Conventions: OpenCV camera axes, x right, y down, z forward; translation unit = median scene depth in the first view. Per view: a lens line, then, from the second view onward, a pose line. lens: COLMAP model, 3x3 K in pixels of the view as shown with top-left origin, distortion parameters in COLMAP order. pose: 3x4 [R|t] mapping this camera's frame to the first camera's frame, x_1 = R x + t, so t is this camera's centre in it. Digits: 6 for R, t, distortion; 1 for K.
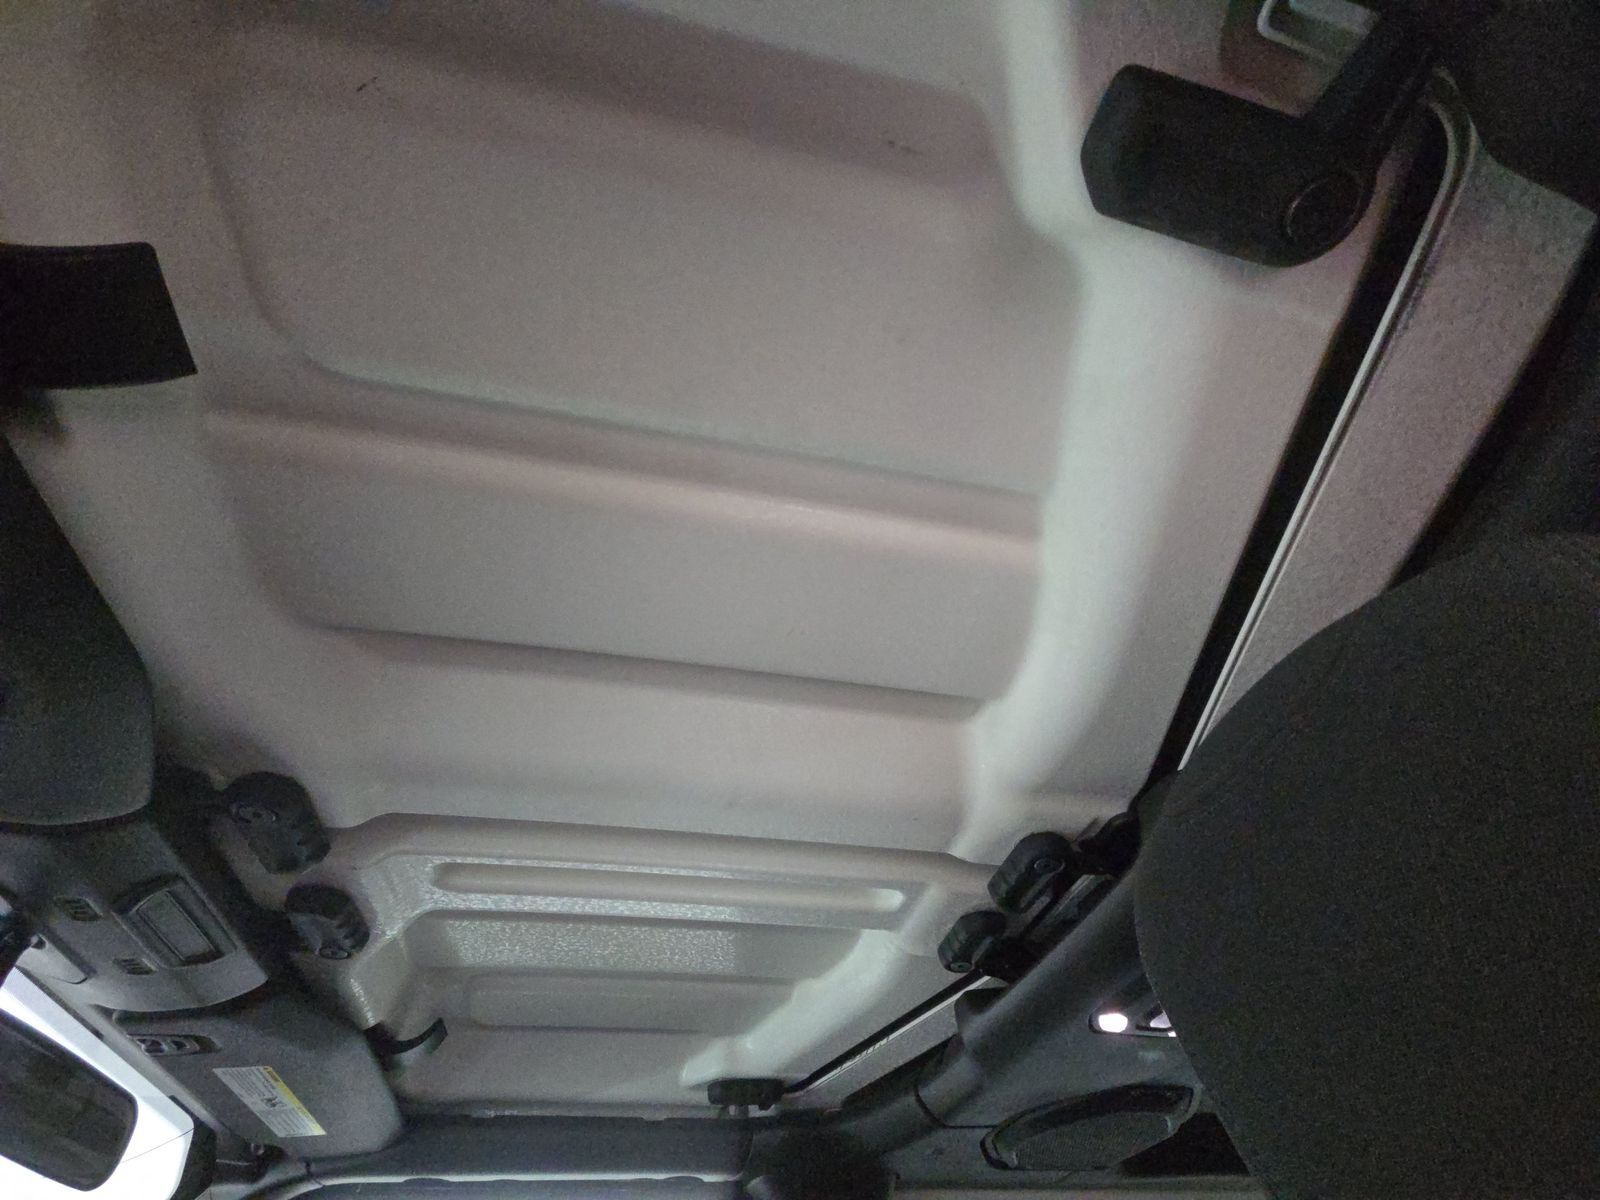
lens RADIAL K [[668.1, 0, 800.0], [0, 668.1, 600.0], [0, 0, 1]] dist [-0.001750, -0.000344]
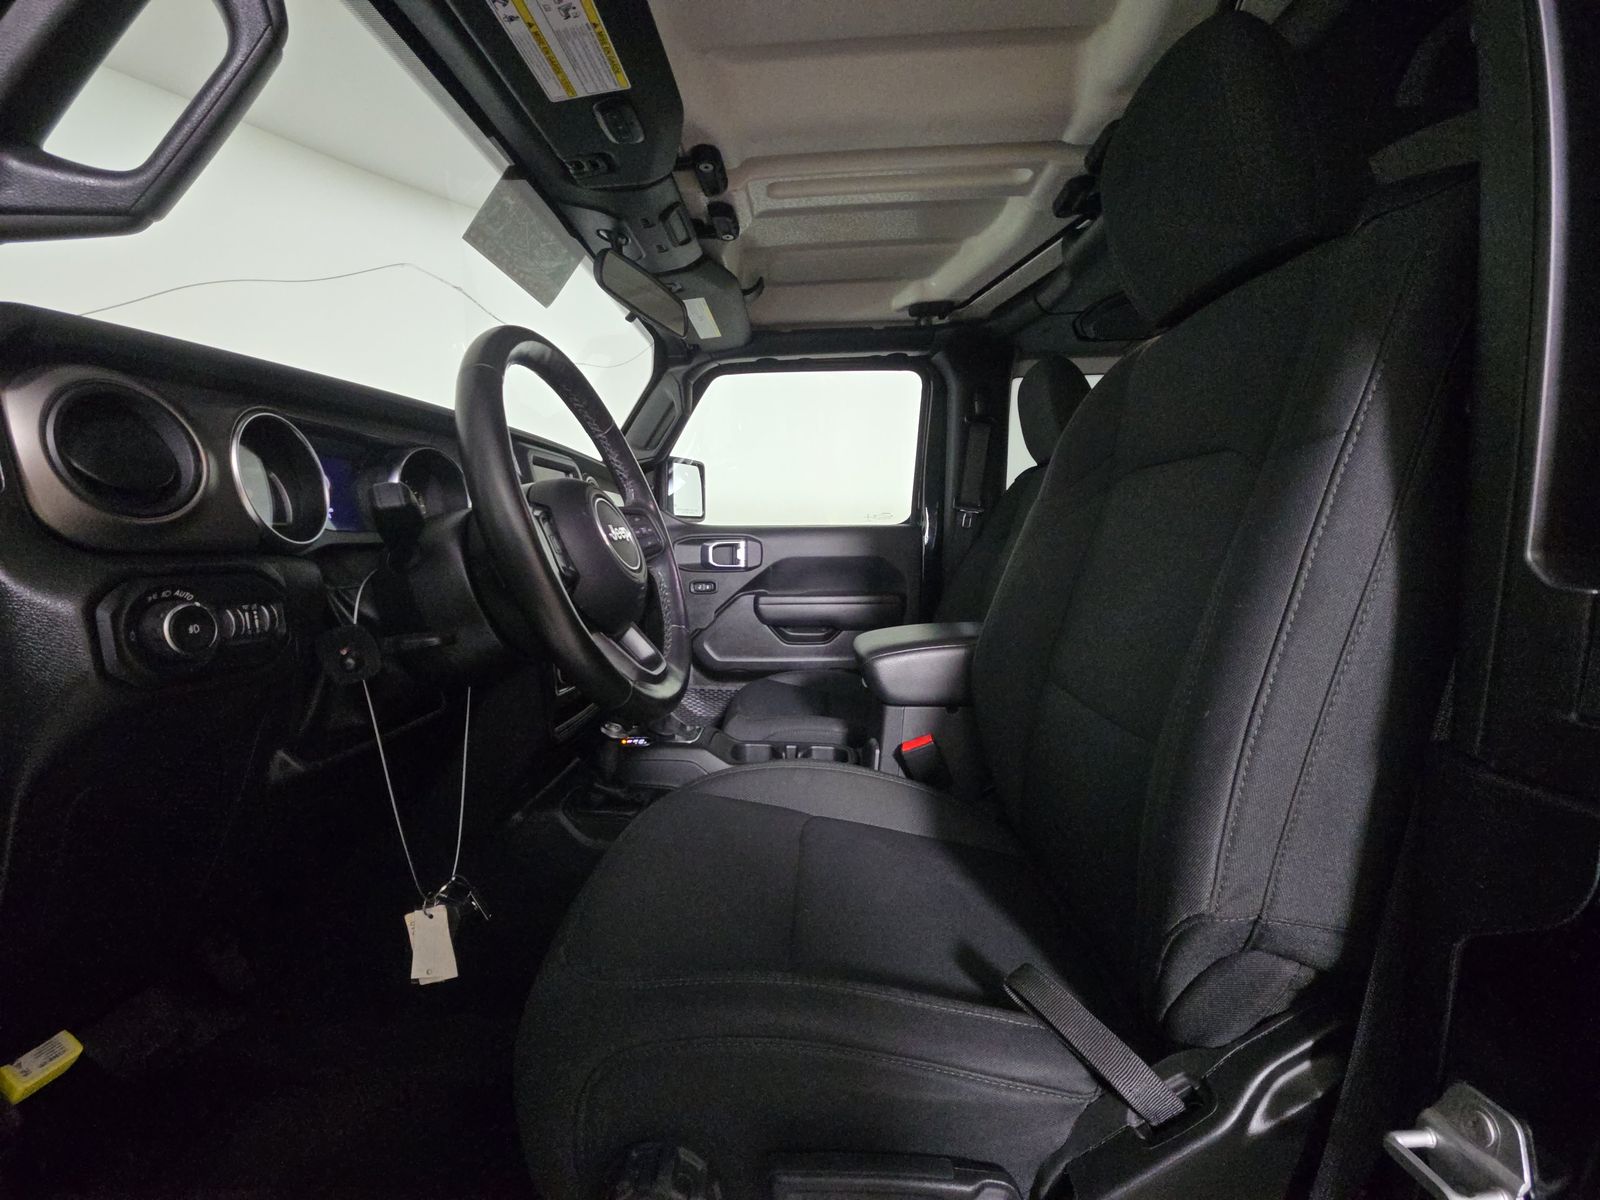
lens RADIAL K [[668.1, 0, 800.0], [0, 668.1, 600.0], [0, 0, 1]] dist [-0.001750, -0.000344]
pose [[0.973780, 0.021841, -0.226441, -0.006099], [0.172896, 0.575856, 0.799060, -0.294819], [0.147850, -0.817259, 0.556981, -0.701433]]
